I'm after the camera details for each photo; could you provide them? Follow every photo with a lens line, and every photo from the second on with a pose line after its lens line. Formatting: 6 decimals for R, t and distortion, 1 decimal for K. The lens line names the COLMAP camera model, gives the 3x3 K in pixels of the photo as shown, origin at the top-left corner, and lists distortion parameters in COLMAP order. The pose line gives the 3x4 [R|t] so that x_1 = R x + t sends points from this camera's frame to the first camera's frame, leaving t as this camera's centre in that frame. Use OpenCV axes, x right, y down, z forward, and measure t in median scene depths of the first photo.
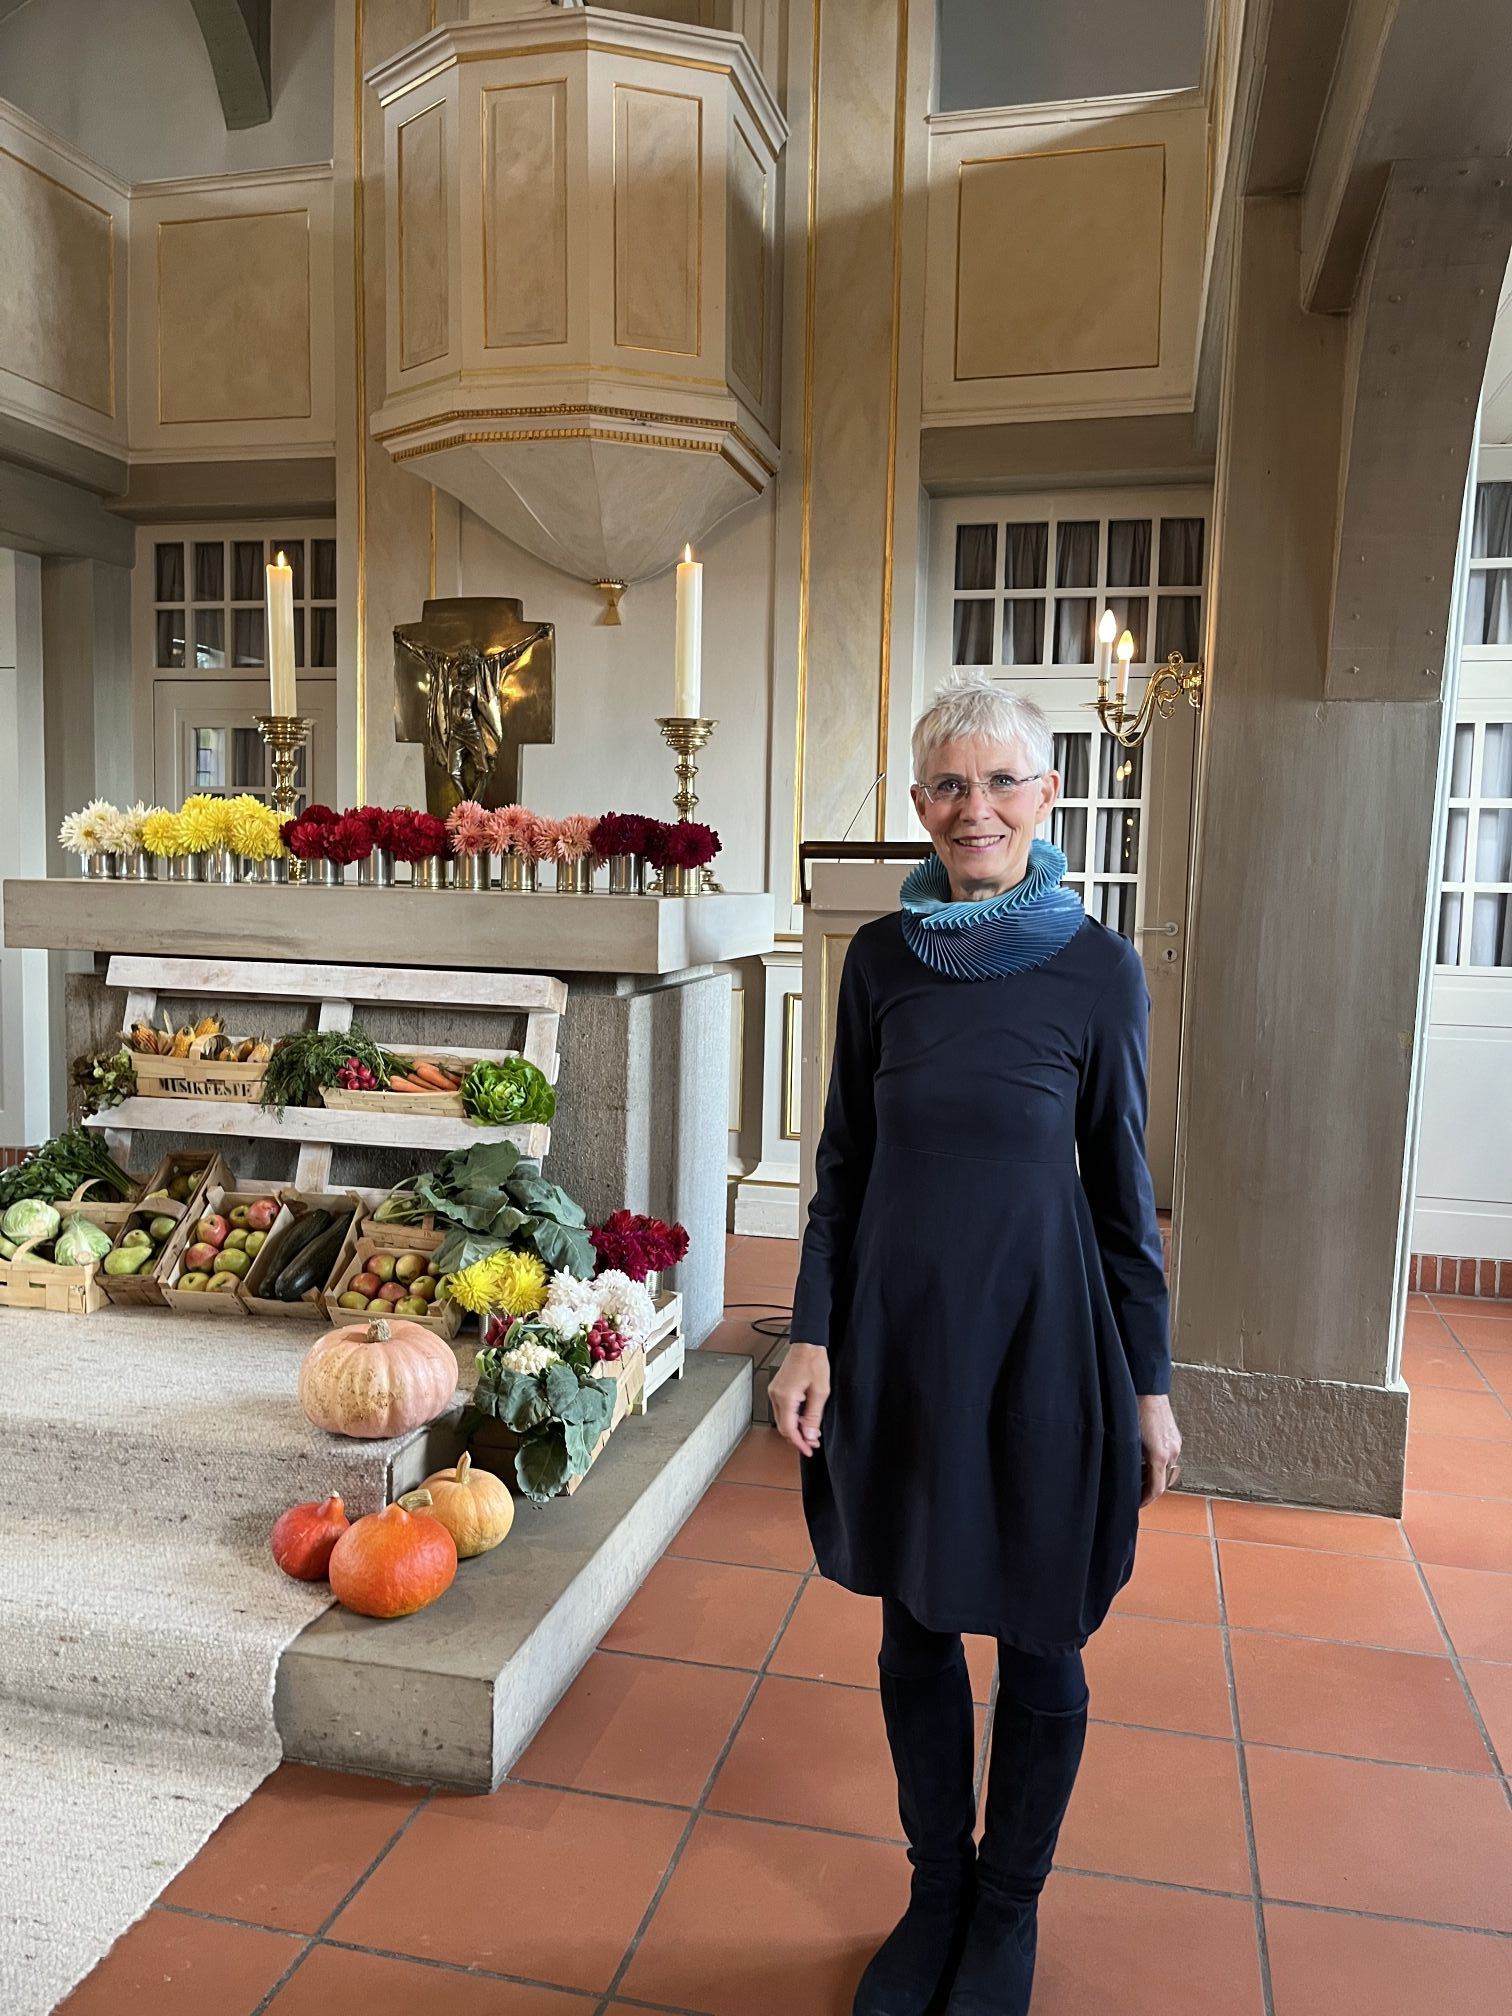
lens RADIAL K [[1532.3, 0, 772.2], [0, 1532.3, 991.7], [0, 0, 1]] dist [0.049259, -0.044902]
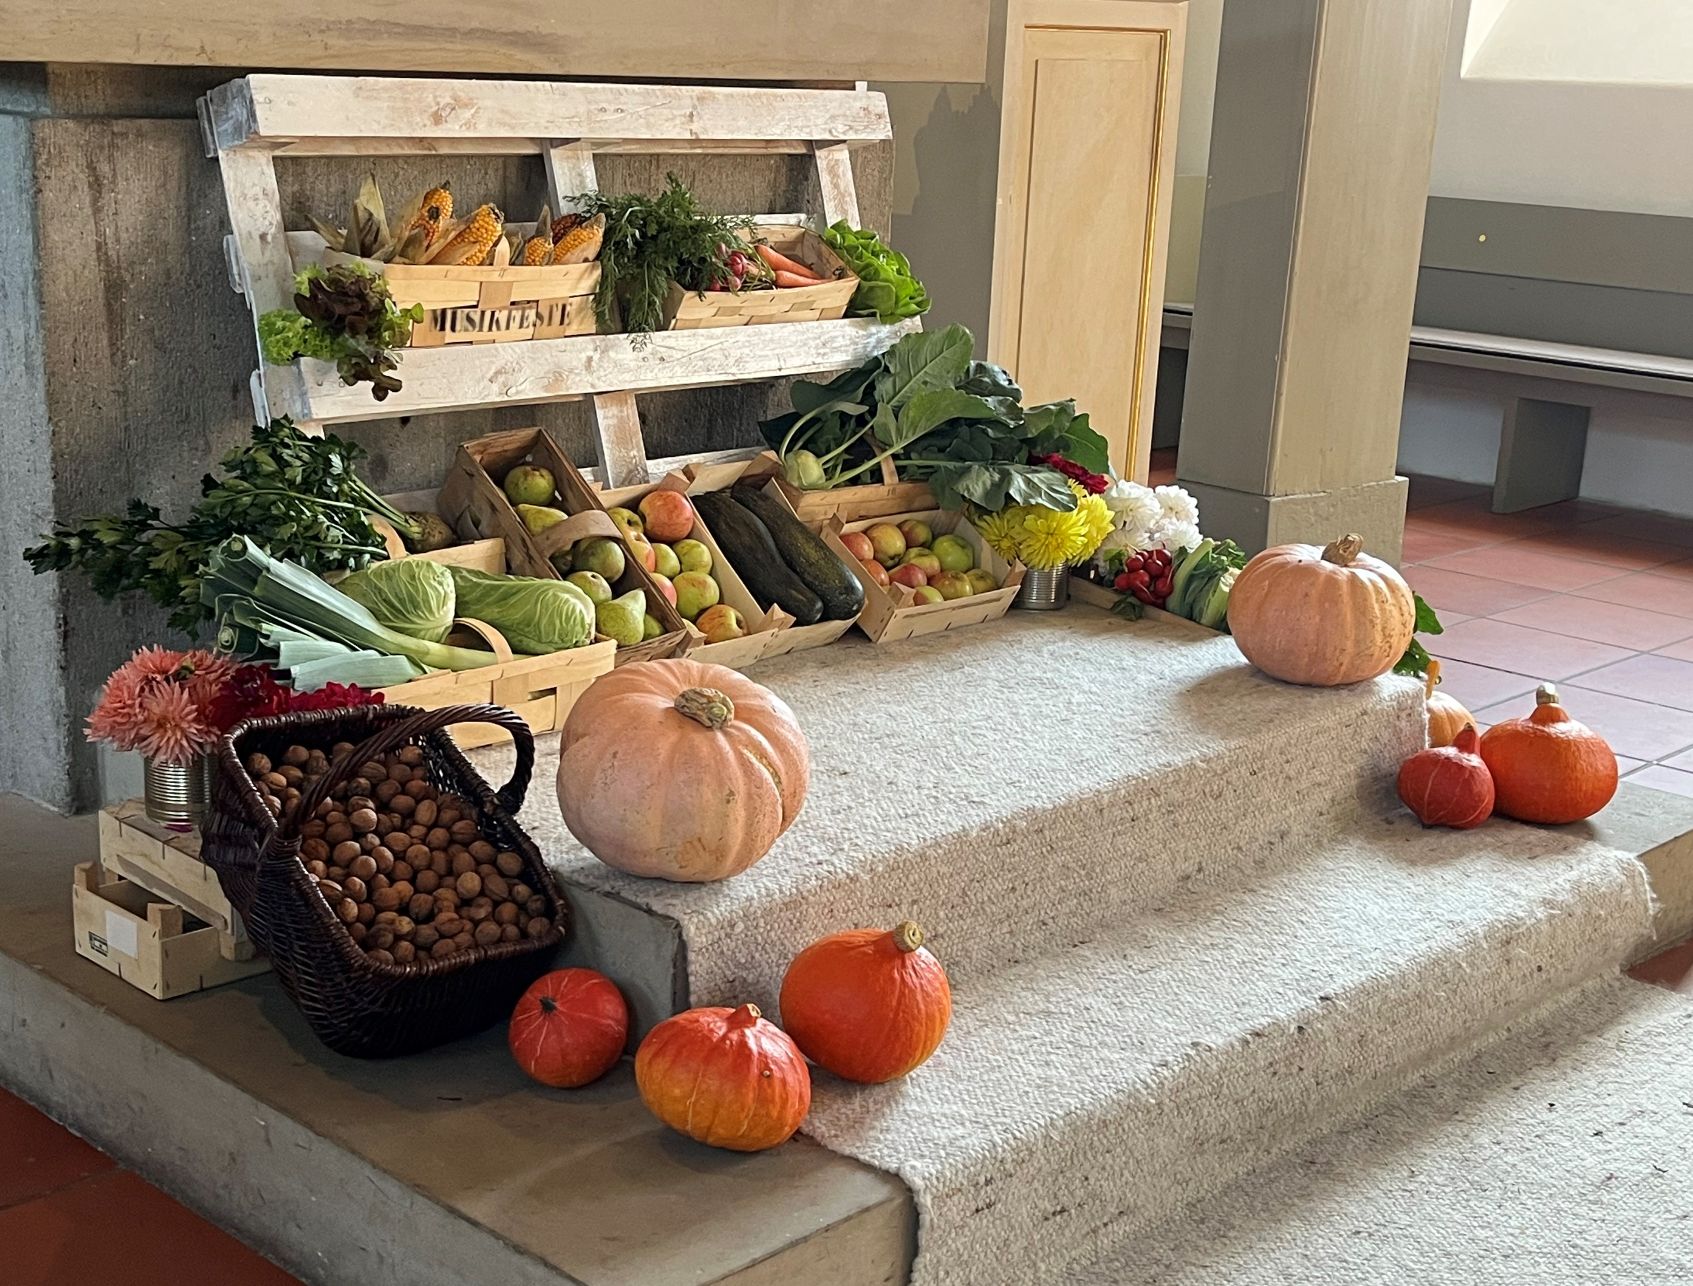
lens RADIAL K [[2378.2, 0, 840.9], [0, 2378.2, 738.2], [0, 0, 1]] dist [0.219286, -0.900702]
pose [[0.504319, -0.246312, 0.827643, -1.063443], [0.038321, 0.963895, 0.263510, -0.015094], [-0.862667, -0.101177, 0.495550, 0.452163]]
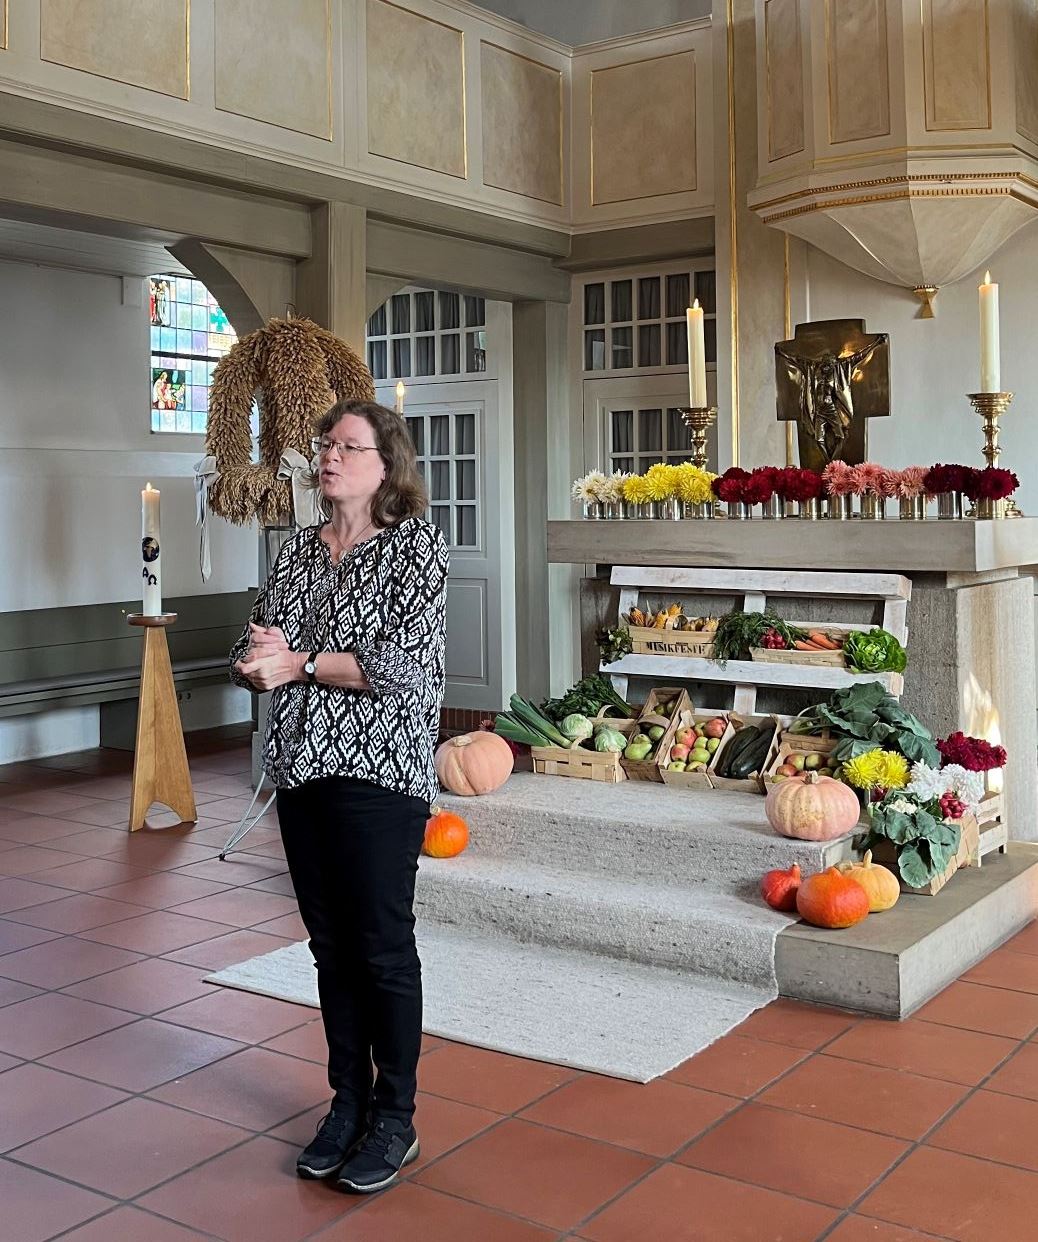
lens RADIAL K [[1526.6, 0, 429.6], [0, 1526.6, 451.9], [0, 0, 1]] dist [0.119338, -0.328652]
pose [[0.917285, -0.045114, -0.395669, 0.034595], [-0.001025, 0.993292, -0.115632, 0.044584], [0.398231, 0.106473, 0.911085, -0.564181]]
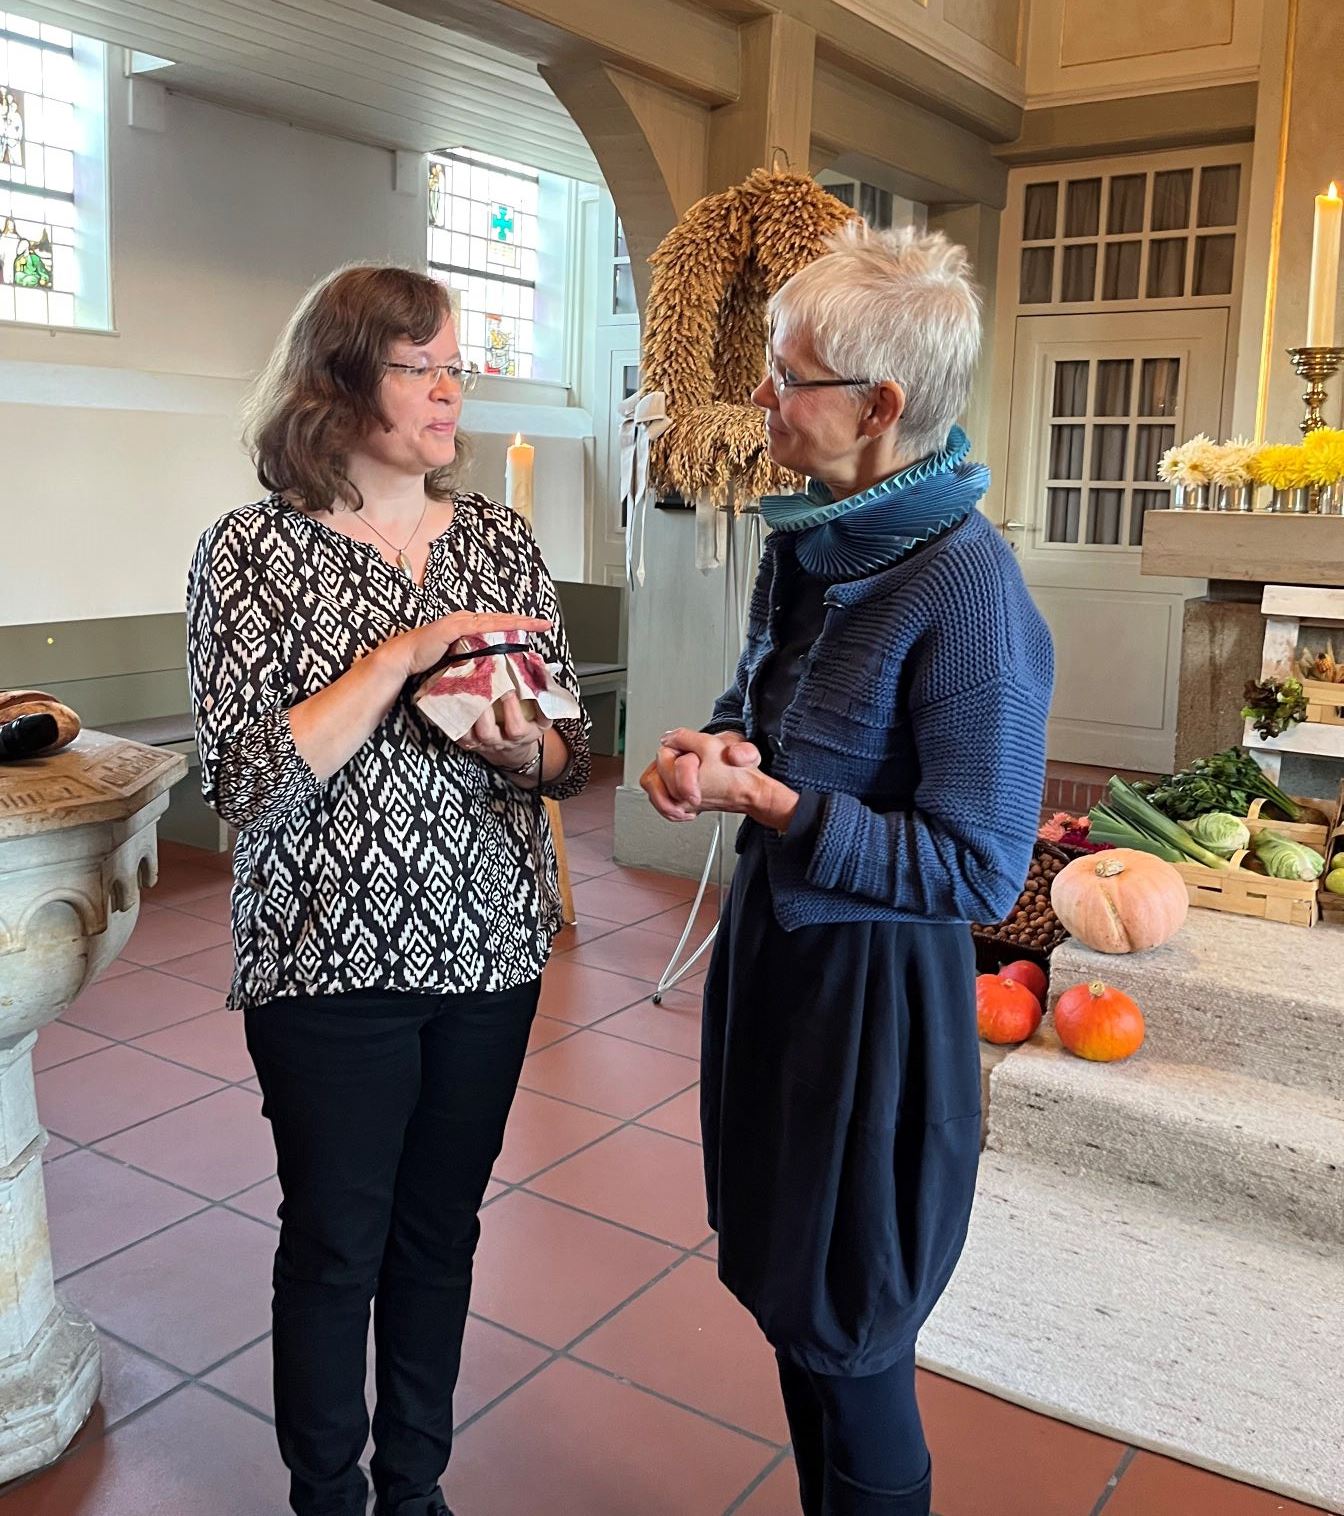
lens RADIAL K [[1528.3, 0, 576.5], [0, 1528.3, 661.4], [0, 0, 1]] dist [0.018800, 0.012453]
pose [[0.925808, 0.045141, -0.375289, -0.486669], [-0.033454, 0.998733, 0.037602, 0.004845], [0.376511, -0.022258, 0.926145, -0.140859]]
